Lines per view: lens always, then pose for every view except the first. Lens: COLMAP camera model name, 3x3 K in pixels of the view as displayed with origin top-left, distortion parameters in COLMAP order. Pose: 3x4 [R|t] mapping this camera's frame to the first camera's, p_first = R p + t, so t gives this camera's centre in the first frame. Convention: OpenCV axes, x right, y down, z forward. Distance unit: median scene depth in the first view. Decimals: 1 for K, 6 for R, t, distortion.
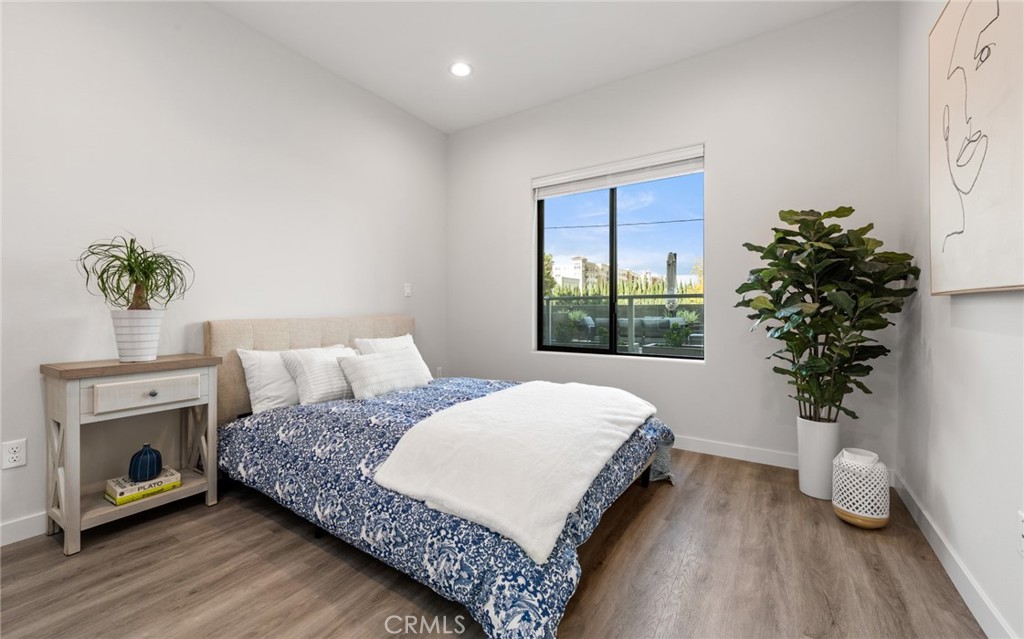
lens RADIAL K [[423.6, 0, 511.7], [0, 423.6, 302.9], [0, 0, 1]] dist [-0.000893, -0.000062]
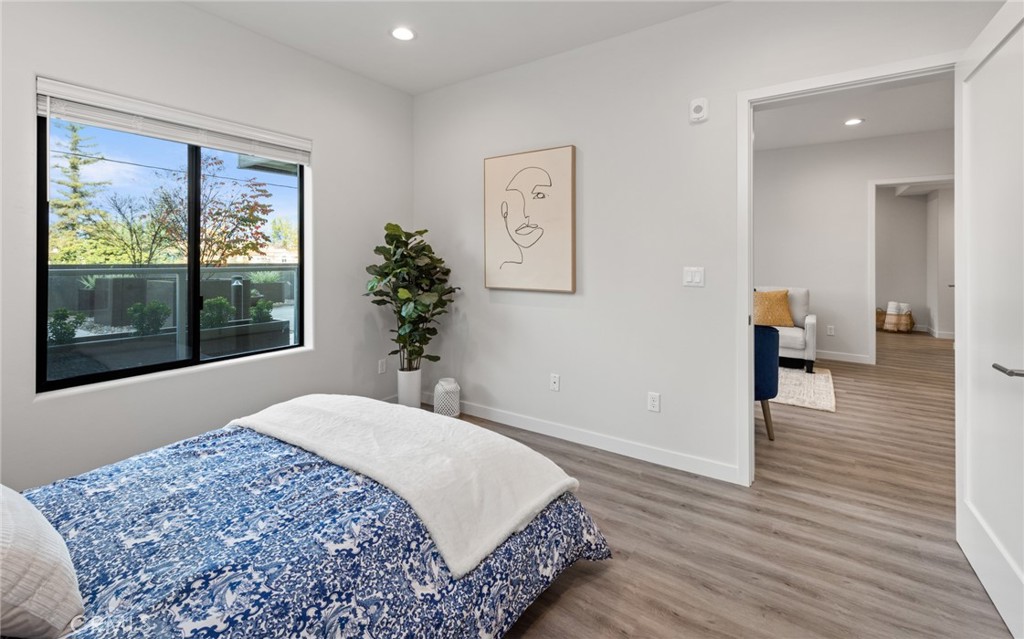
lens RADIAL K [[425.8, 0, 511.3], [0, 425.8, 259.5], [0, 0, 1]] dist [-0.000828, -0.000114]
pose [[0.030671, 0.004075, 0.999521, -0.996339], [-0.010185, 0.999941, -0.003764, -0.135777], [-0.999478, -0.010064, 0.030711, 0.814179]]
